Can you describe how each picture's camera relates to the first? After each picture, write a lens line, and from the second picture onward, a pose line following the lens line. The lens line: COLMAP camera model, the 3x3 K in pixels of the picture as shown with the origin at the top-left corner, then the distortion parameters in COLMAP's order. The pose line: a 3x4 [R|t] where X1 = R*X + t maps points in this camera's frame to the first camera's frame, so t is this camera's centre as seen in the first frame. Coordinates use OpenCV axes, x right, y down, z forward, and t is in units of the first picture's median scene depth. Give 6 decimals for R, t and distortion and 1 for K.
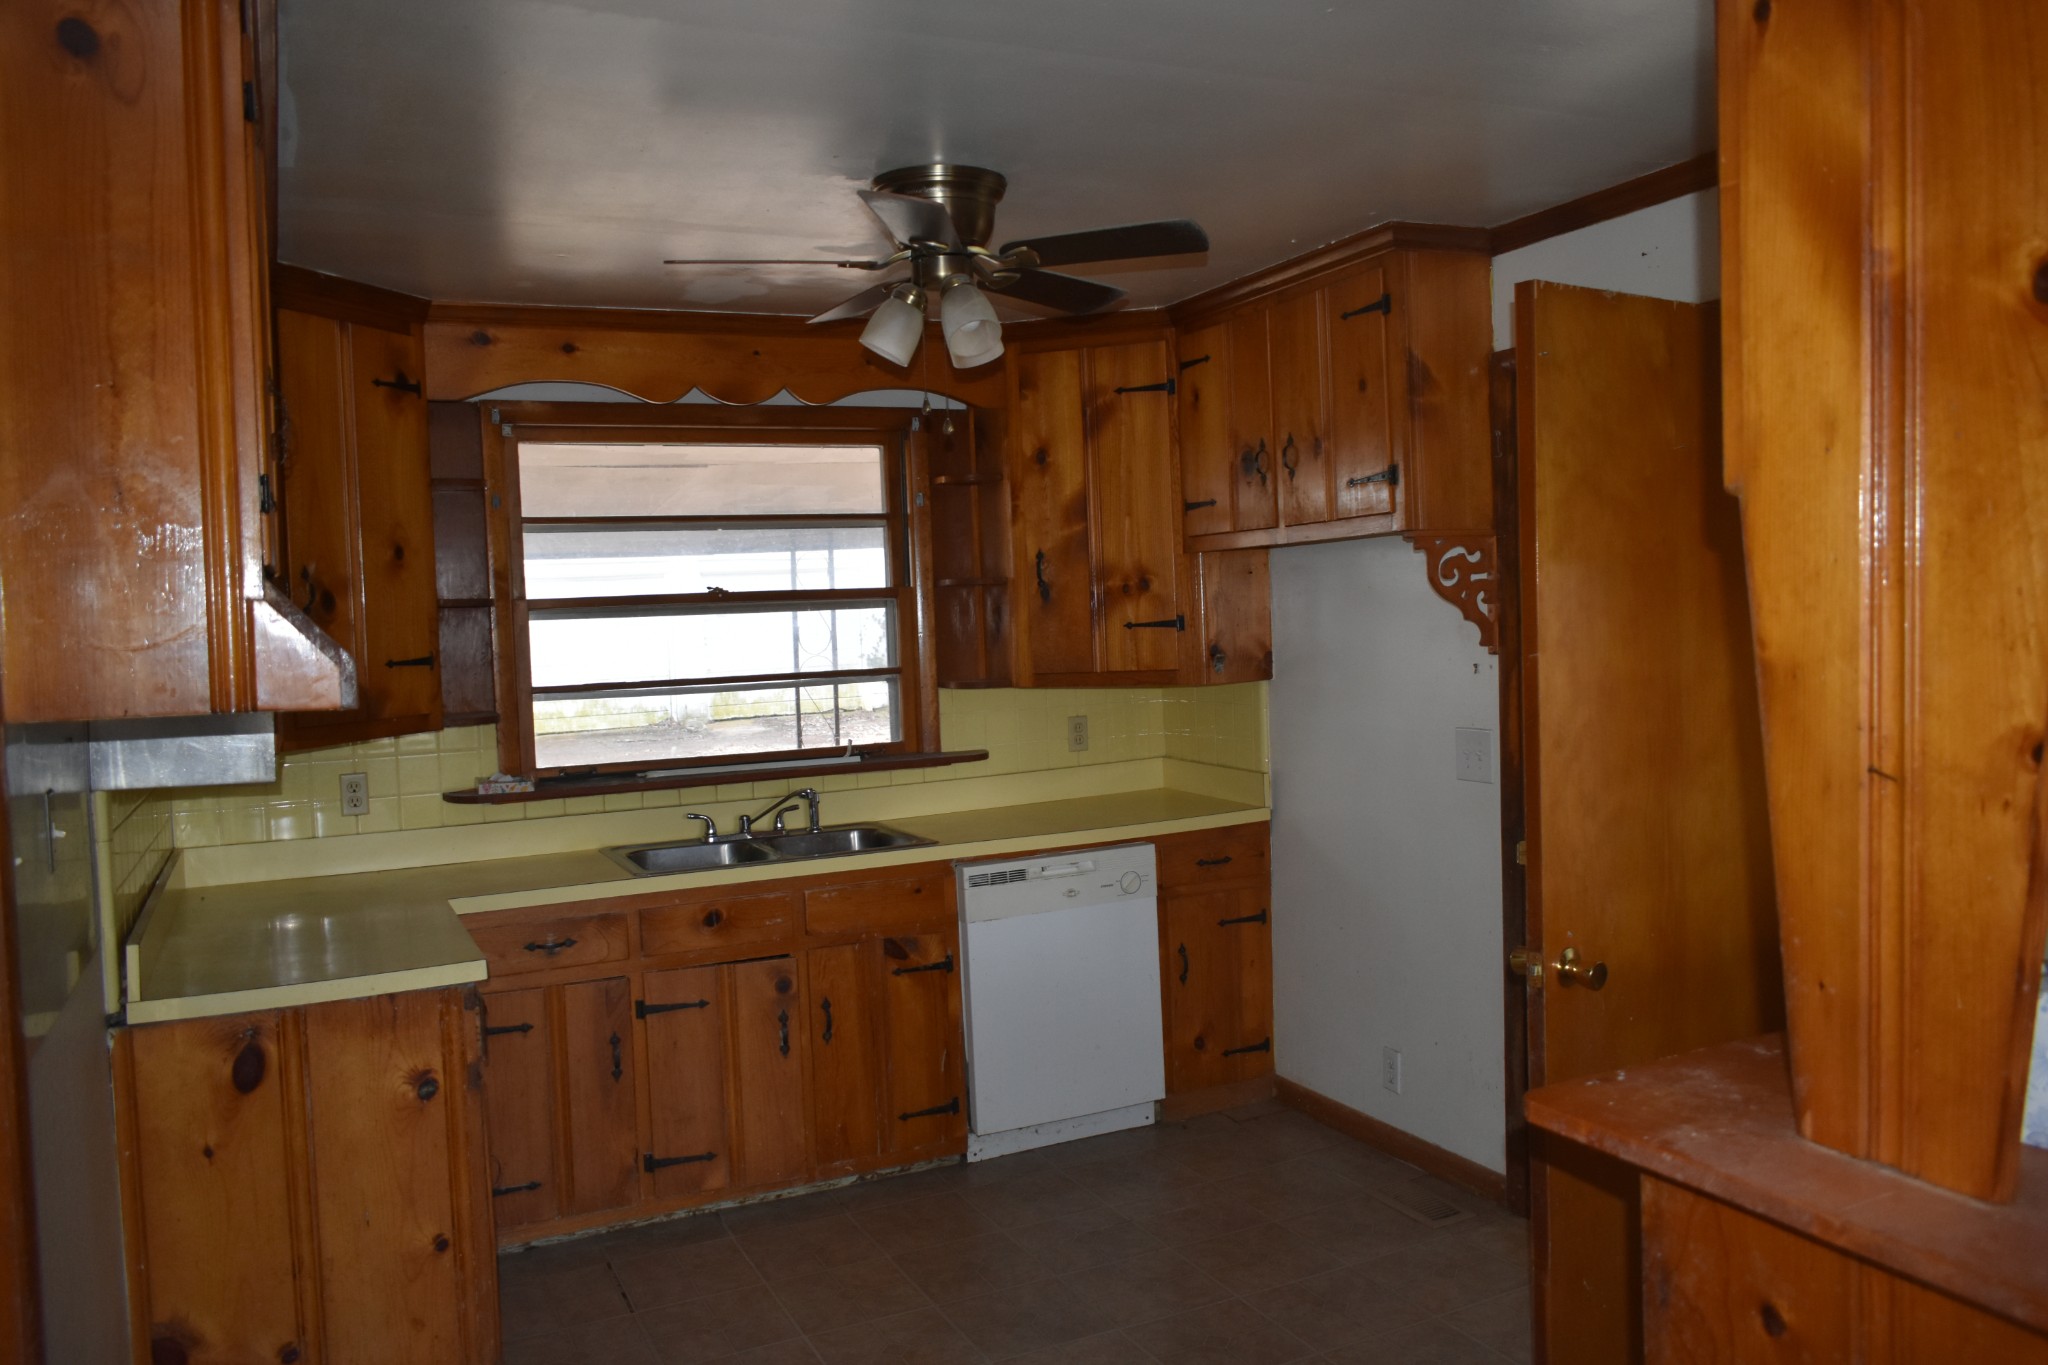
lens RADIAL K [[1552.5, 0, 1024.0], [0, 1552.5, 682.5], [0, 0, 1]] dist [-0.007930, -0.007077]
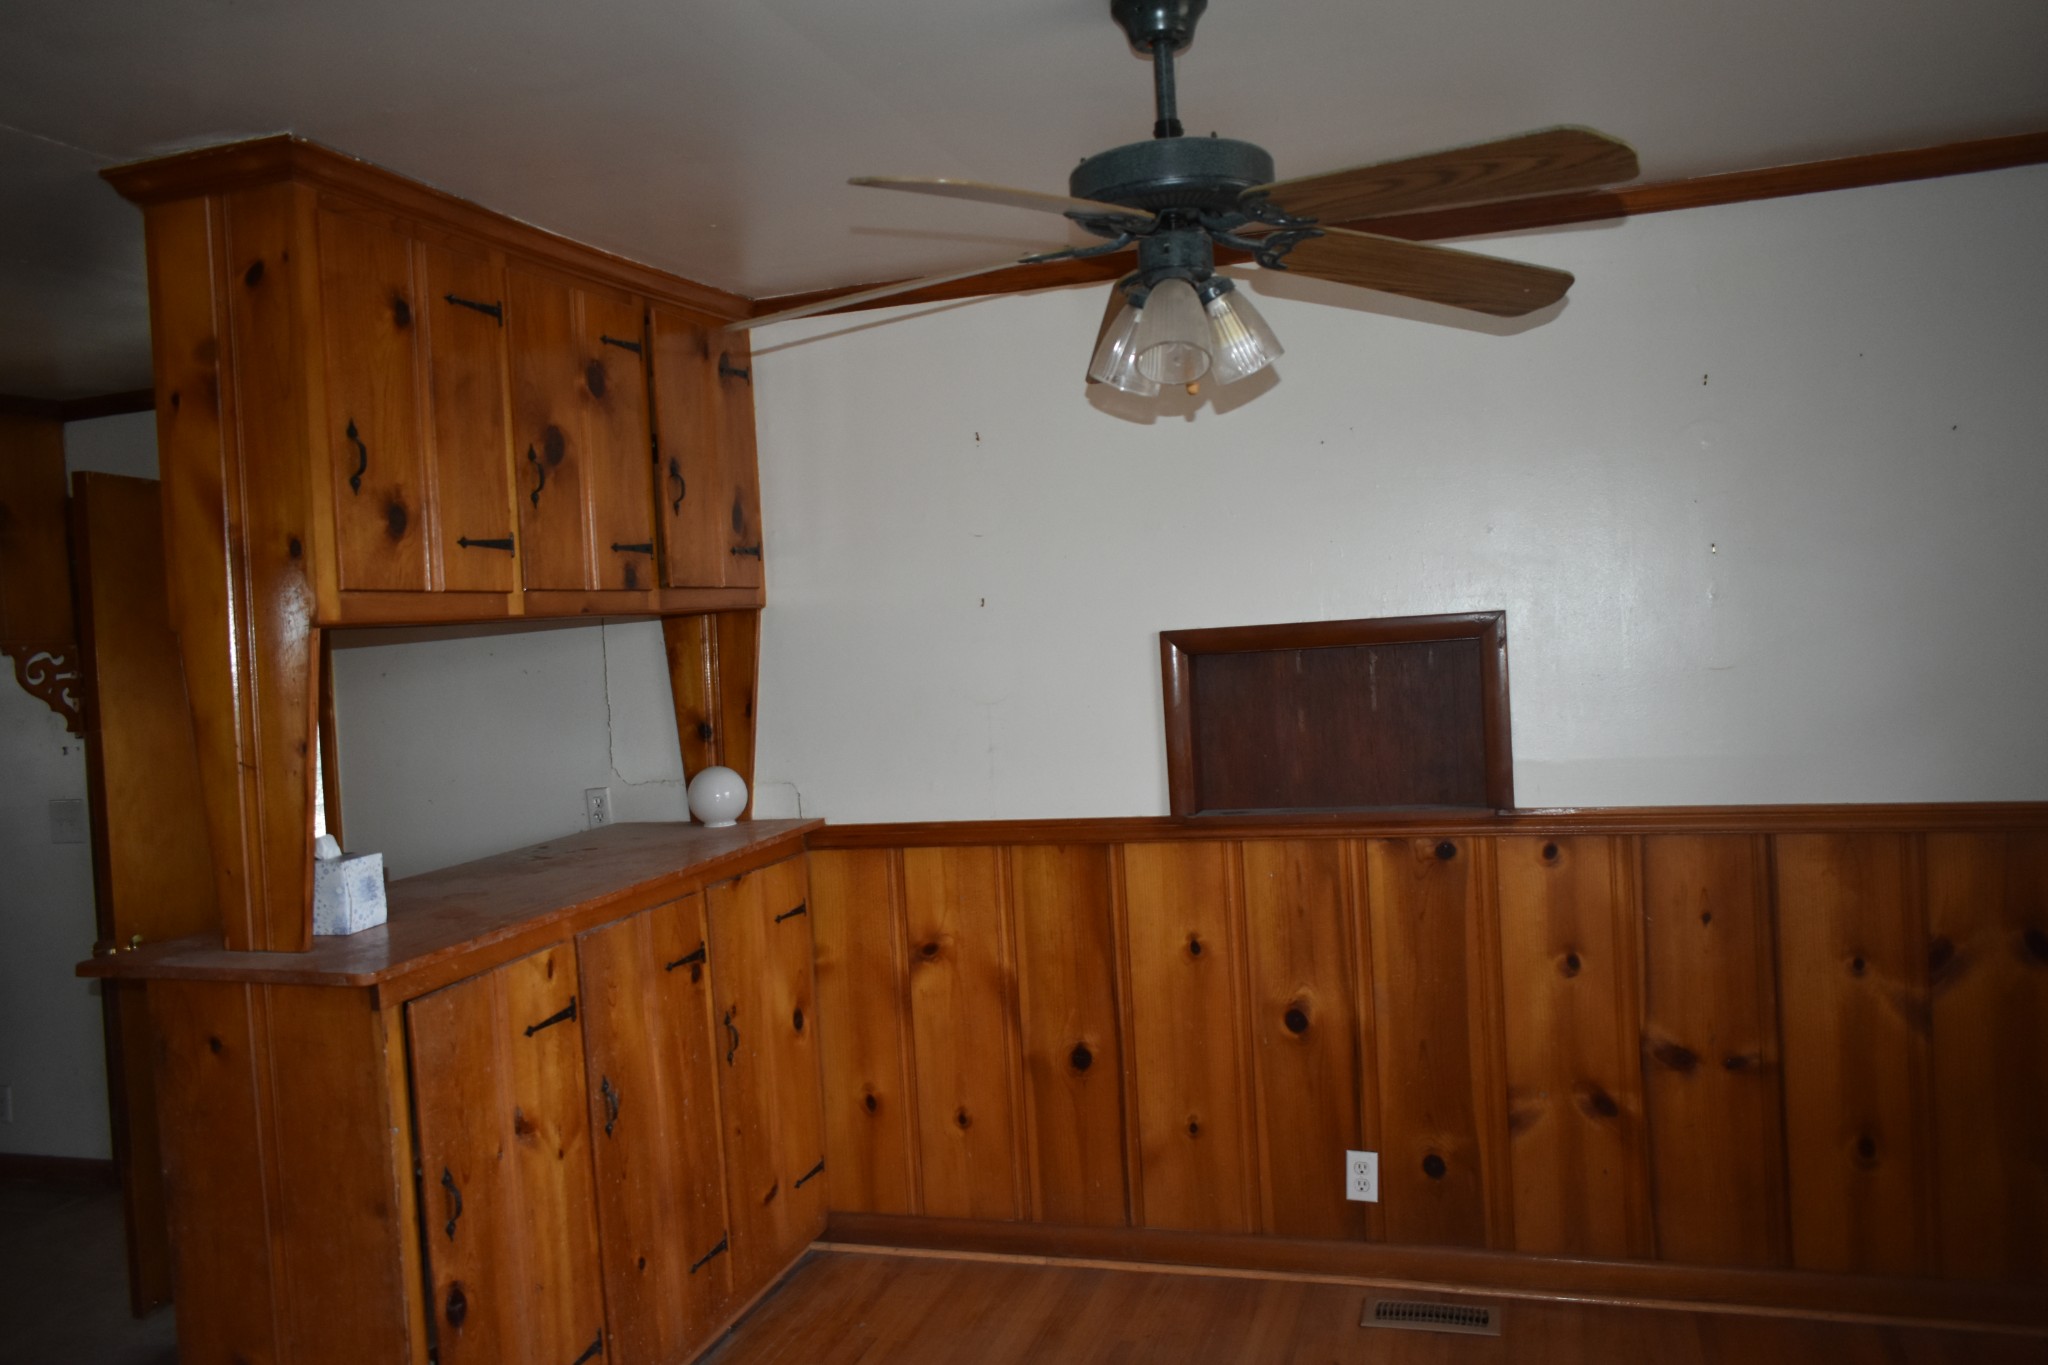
lens RADIAL K [[1552.5, 0, 1024.0], [0, 1552.5, 682.5], [0, 0, 1]] dist [-0.007930, -0.007077]
pose [[0.680336, -0.020978, 0.732600, -0.090848], [0.065072, 0.997372, -0.031870, 0.026482], [-0.730006, 0.069354, 0.679912, -0.404924]]
